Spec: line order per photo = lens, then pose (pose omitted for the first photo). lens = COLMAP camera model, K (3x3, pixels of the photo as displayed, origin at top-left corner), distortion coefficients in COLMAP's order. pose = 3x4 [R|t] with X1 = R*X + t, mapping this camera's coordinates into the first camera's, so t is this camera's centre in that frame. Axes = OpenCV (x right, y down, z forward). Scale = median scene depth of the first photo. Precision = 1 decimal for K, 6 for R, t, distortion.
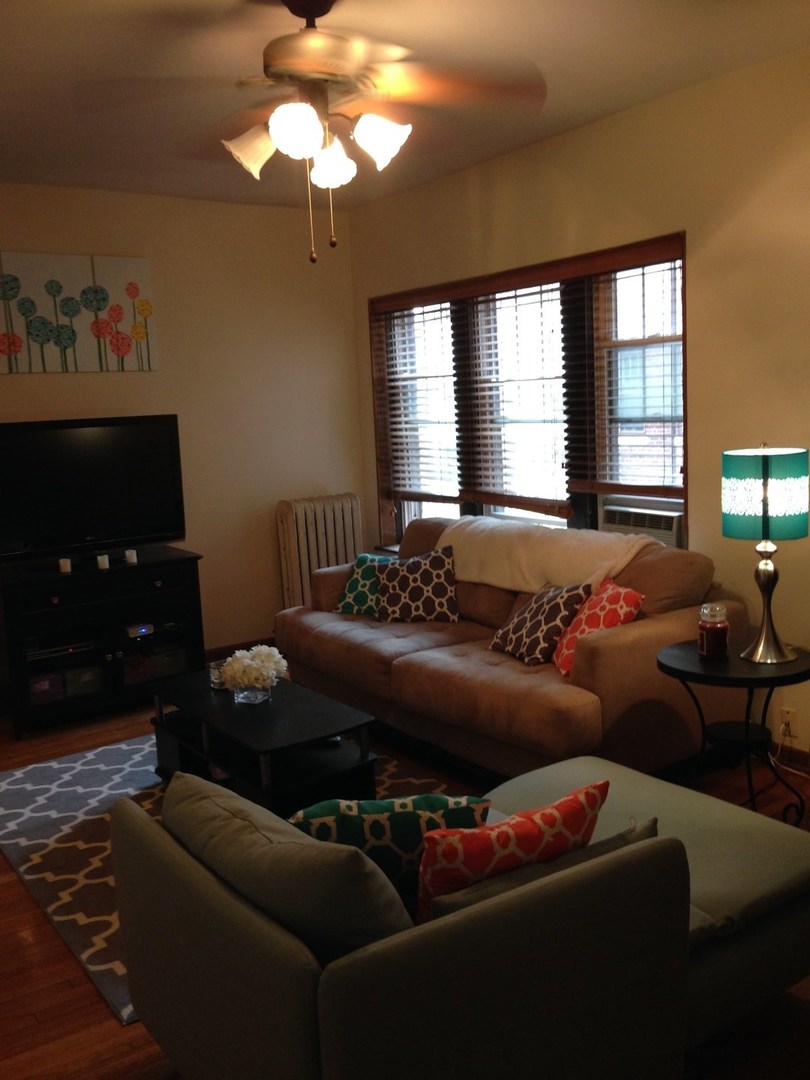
lens RADIAL K [[1016.0, 0, 399.5], [0, 1016.0, 521.8], [0, 0, 1]] dist [0.097283, -0.134320]
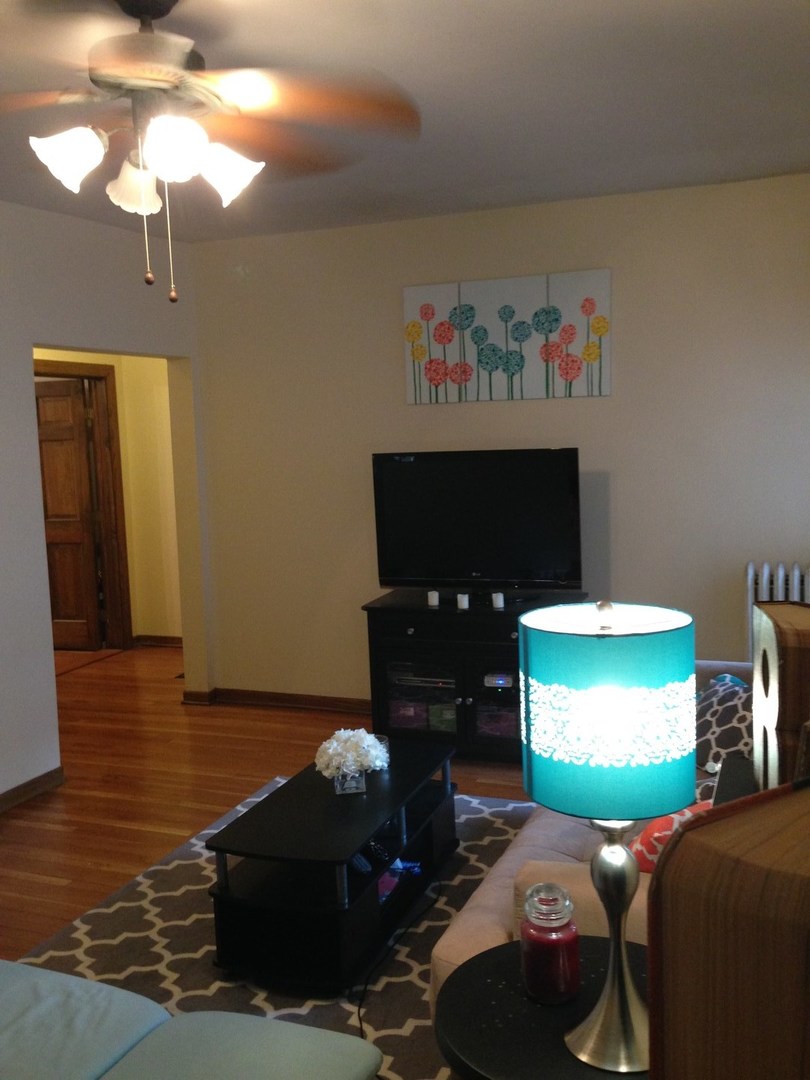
lens RADIAL K [[1016.0, 0, 399.5], [0, 1016.0, 521.8], [0, 0, 1]] dist [0.097283, -0.134320]
pose [[0.543666, 0.109836, -0.832083, 0.437248], [-0.093389, 0.993160, 0.070080, -0.090749], [0.834090, 0.039607, 0.550205, 0.397023]]
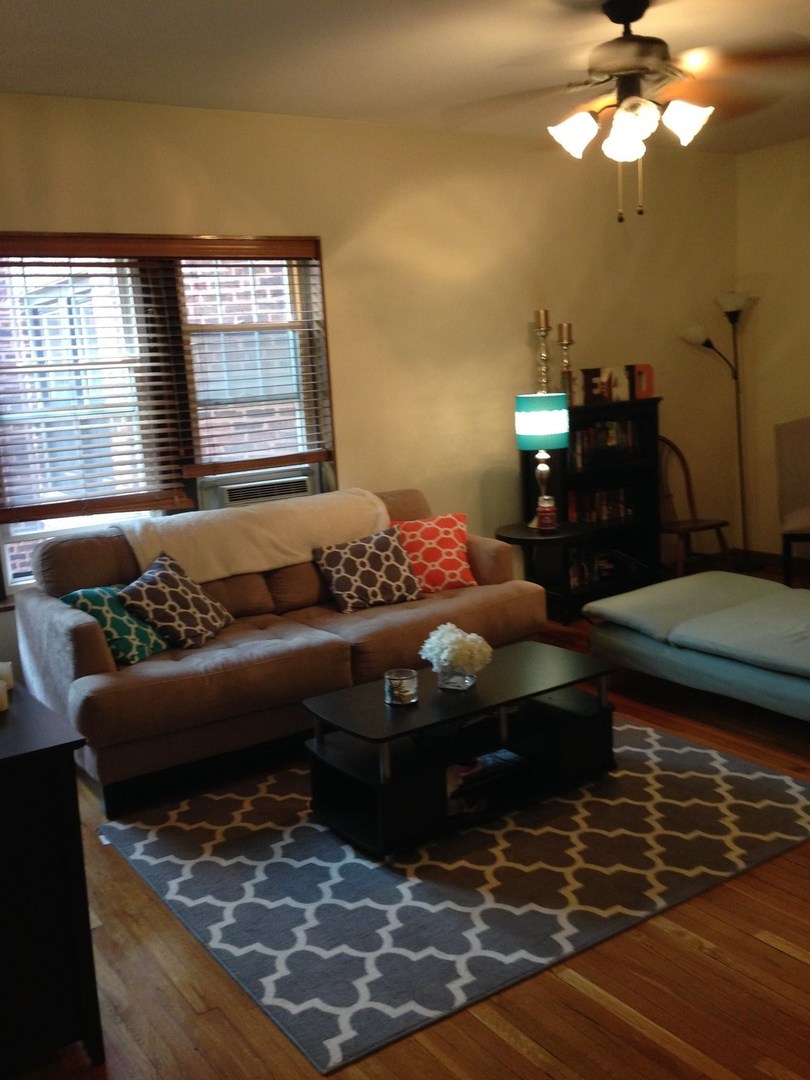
lens RADIAL K [[1016.0, 0, 399.5], [0, 1016.0, 521.8], [0, 0, 1]] dist [0.097283, -0.134320]
pose [[0.003997, -0.108753, 0.994061, -0.743717], [0.187537, 0.976513, 0.106079, -0.050771], [-0.982249, 0.185999, 0.024298, 0.734755]]
